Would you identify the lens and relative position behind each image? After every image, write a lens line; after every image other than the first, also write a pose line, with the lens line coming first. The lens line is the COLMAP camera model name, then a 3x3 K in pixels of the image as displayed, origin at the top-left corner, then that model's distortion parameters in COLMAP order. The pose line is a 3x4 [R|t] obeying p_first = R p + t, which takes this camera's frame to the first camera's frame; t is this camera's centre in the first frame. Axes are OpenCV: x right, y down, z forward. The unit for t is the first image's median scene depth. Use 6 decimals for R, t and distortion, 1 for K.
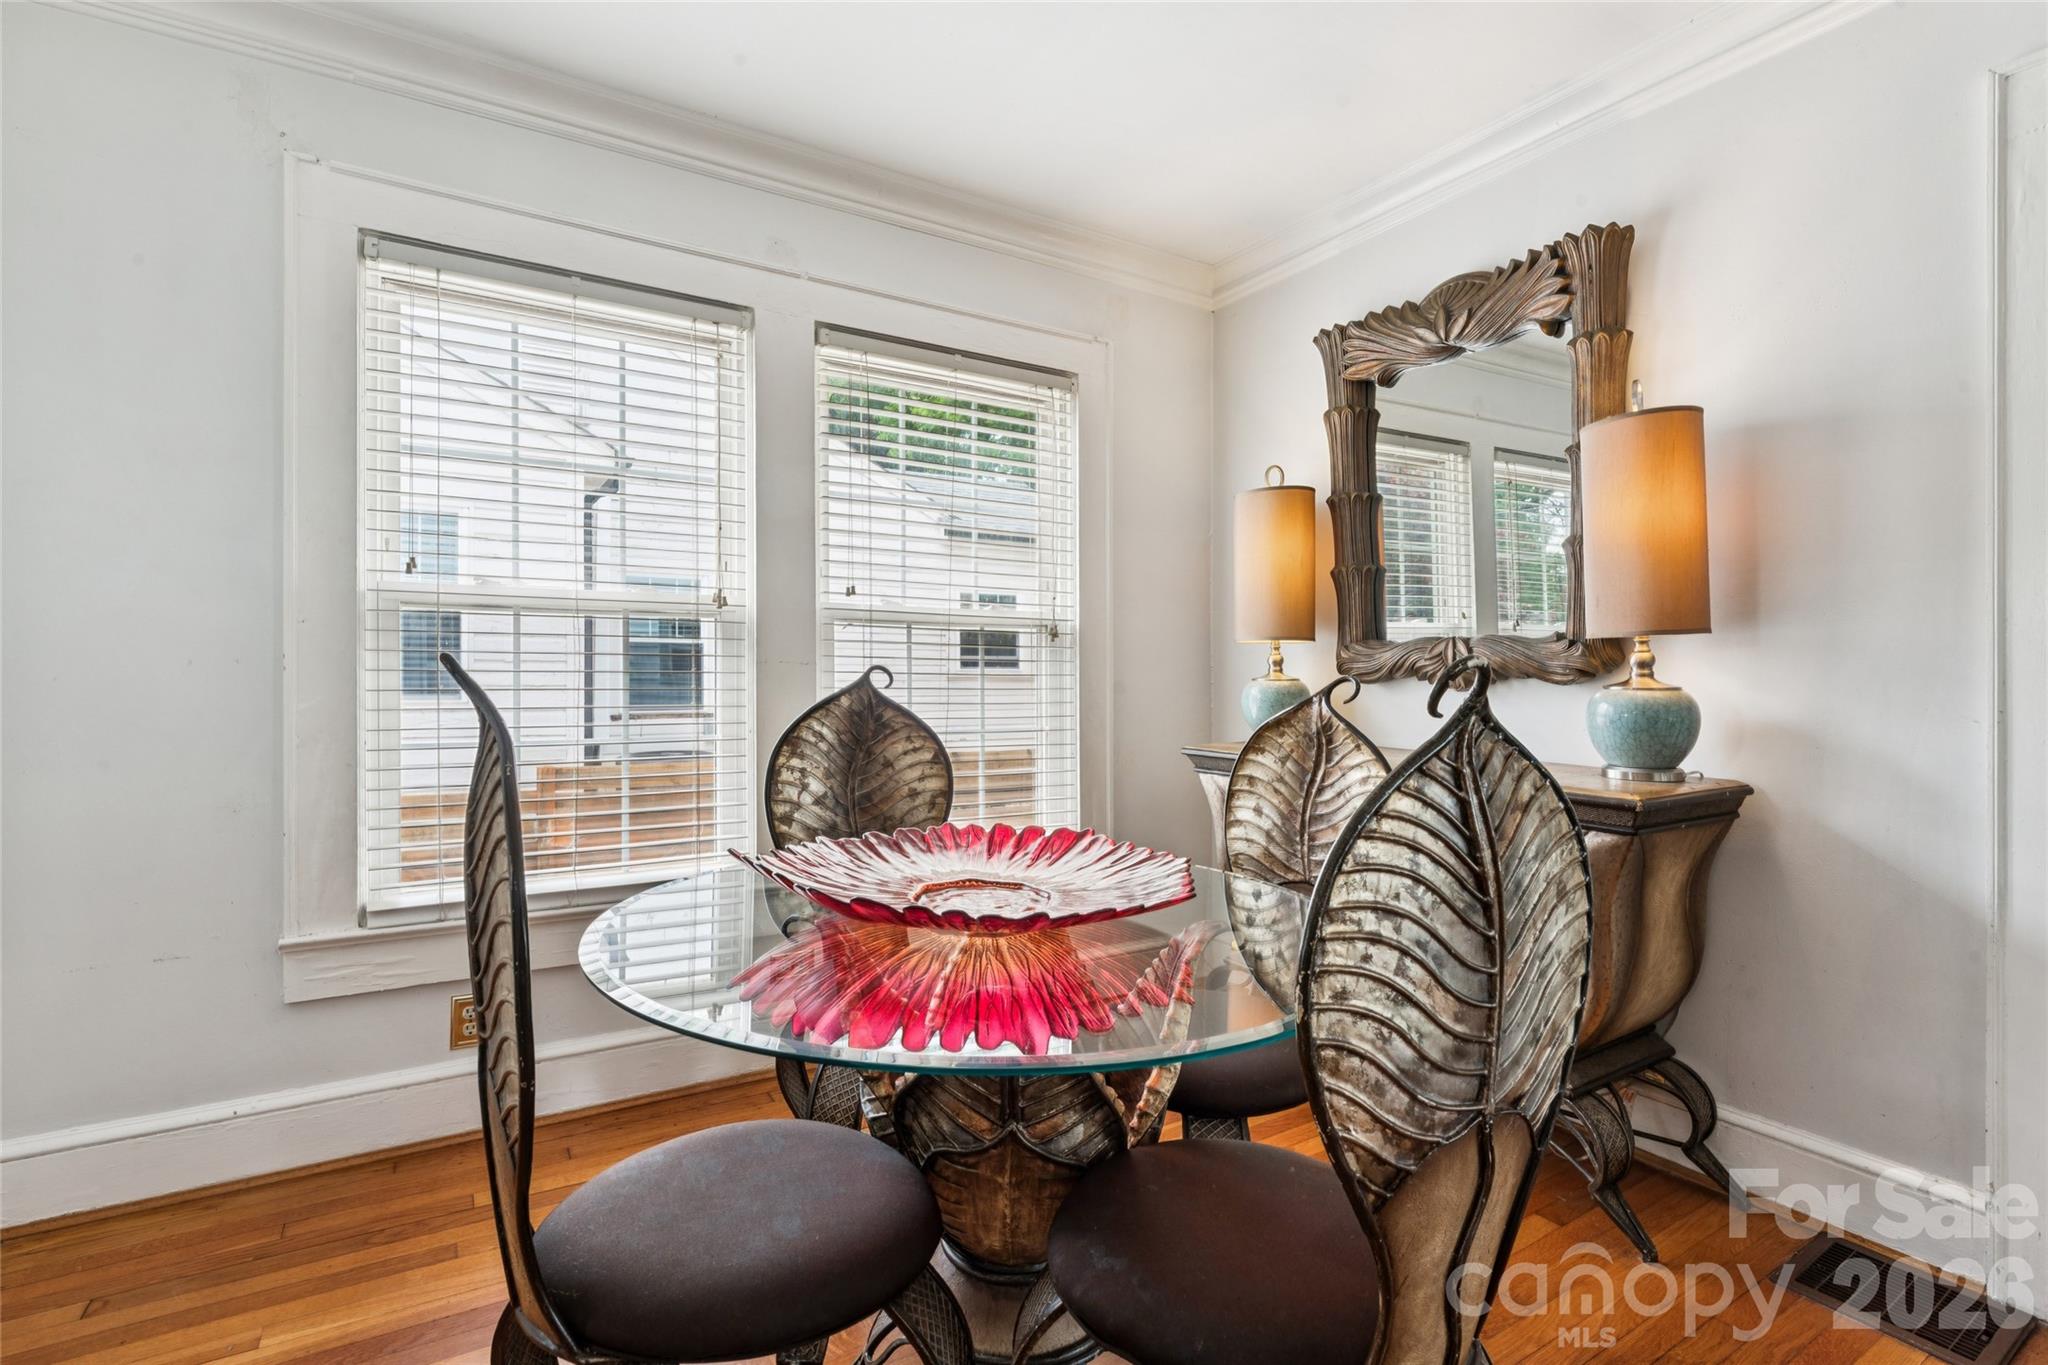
lens RADIAL K [[957.4, 0, 1026.5], [0, 957.4, 671.3], [0, 0, 1]] dist [-0.001157, -0.000190]
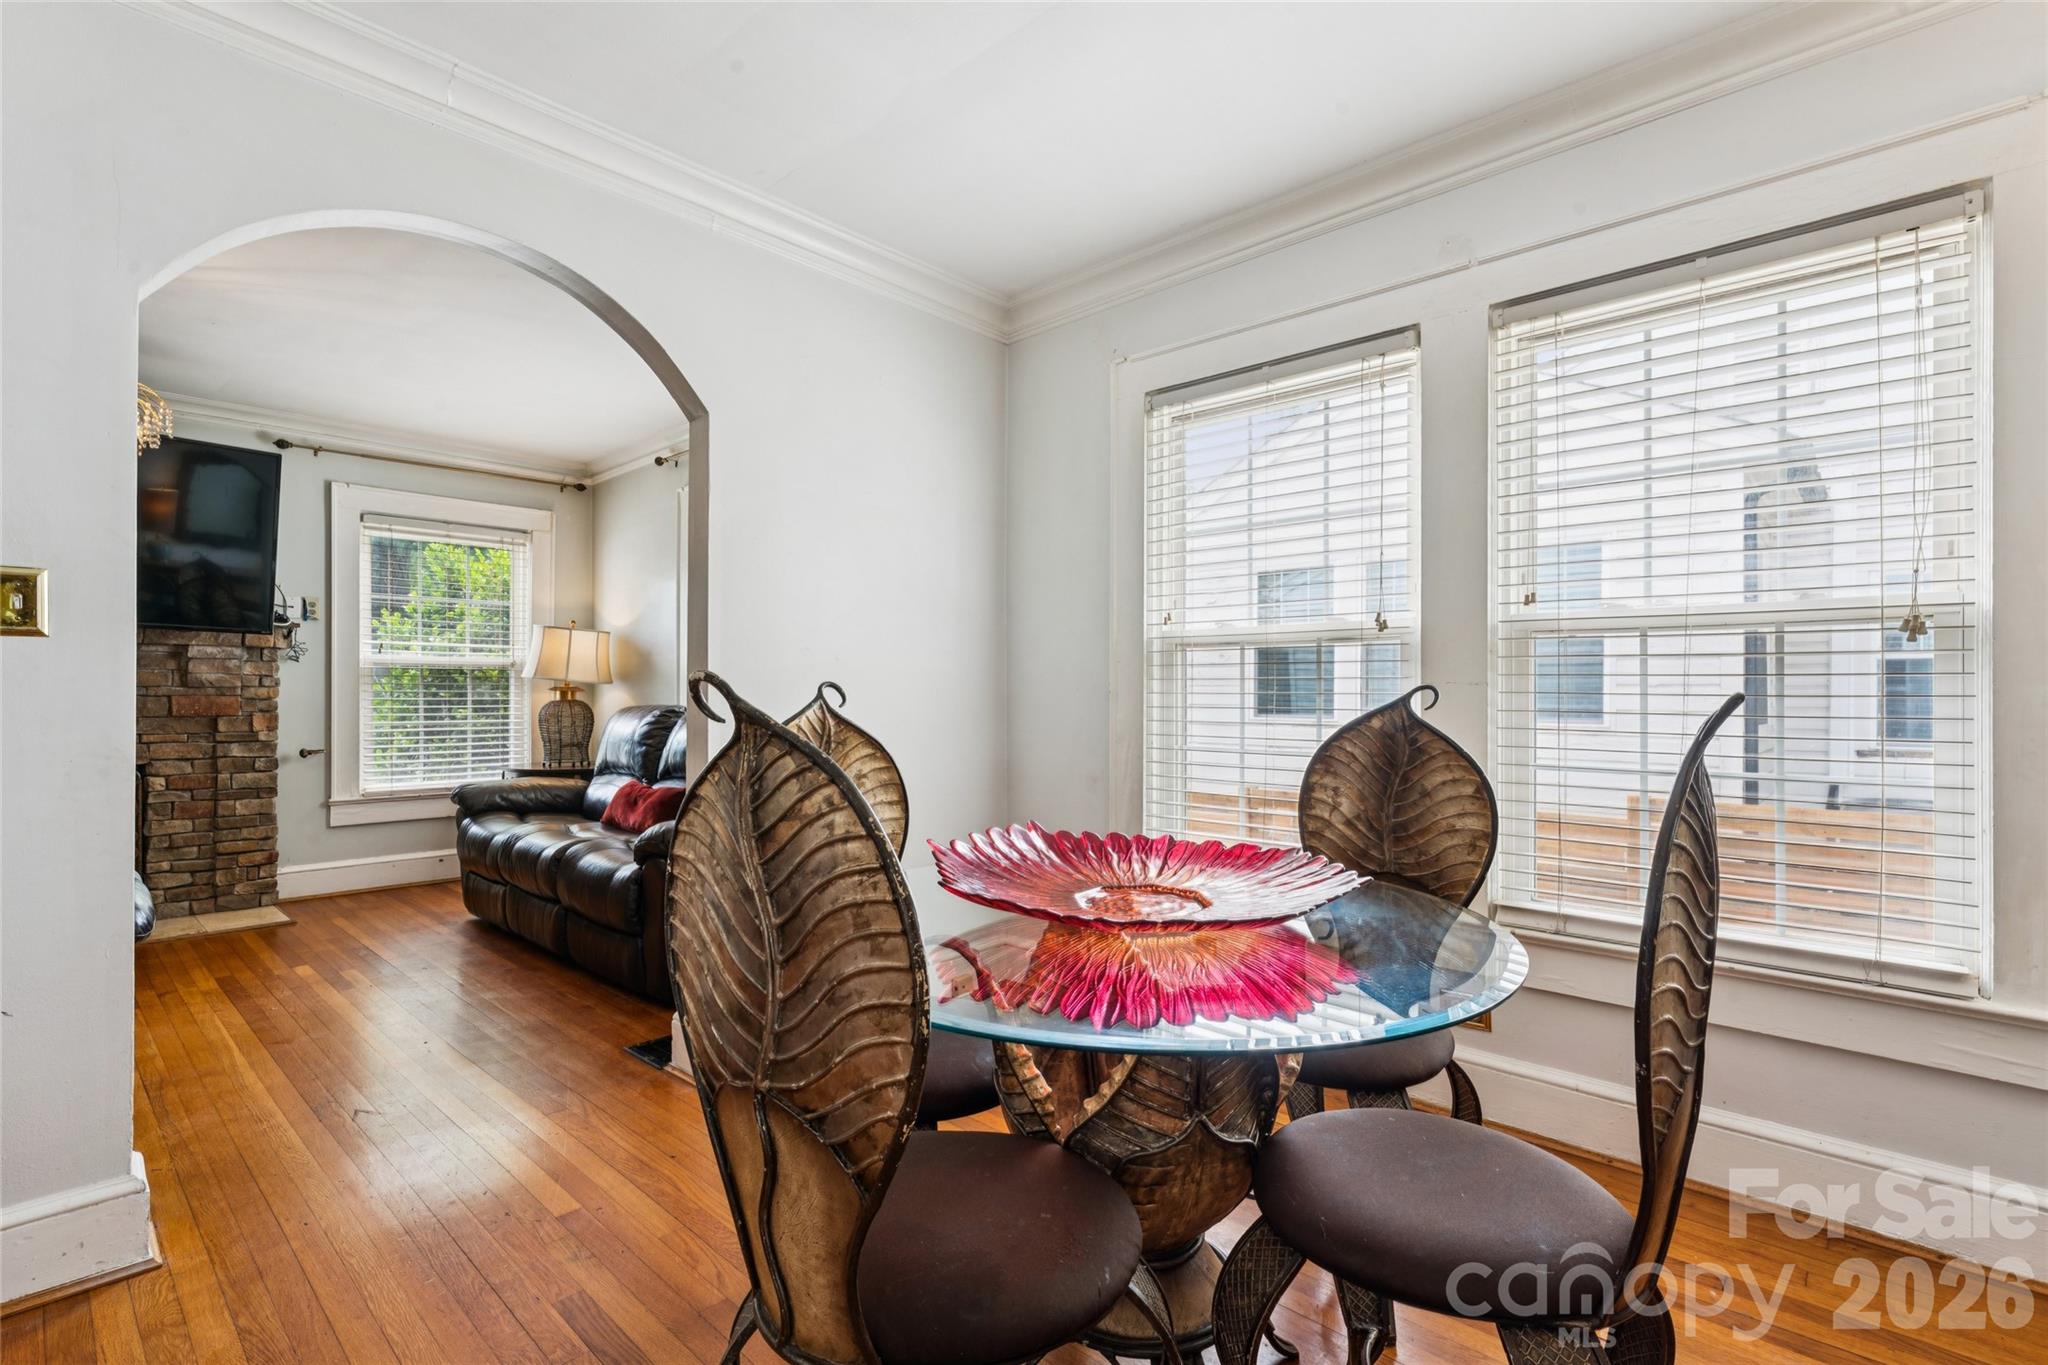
lens RADIAL K [[954.3, 0, 1011.4], [0, 954.3, 686.5], [0, 0, 1]] dist [-0.002388, -0.000659]
pose [[0.265044, -0.009224, -0.964192, 0.487023], [-0.000515, 0.999953, -0.009708, 0.003489], [0.964236, 0.003070, 0.265027, 0.300456]]
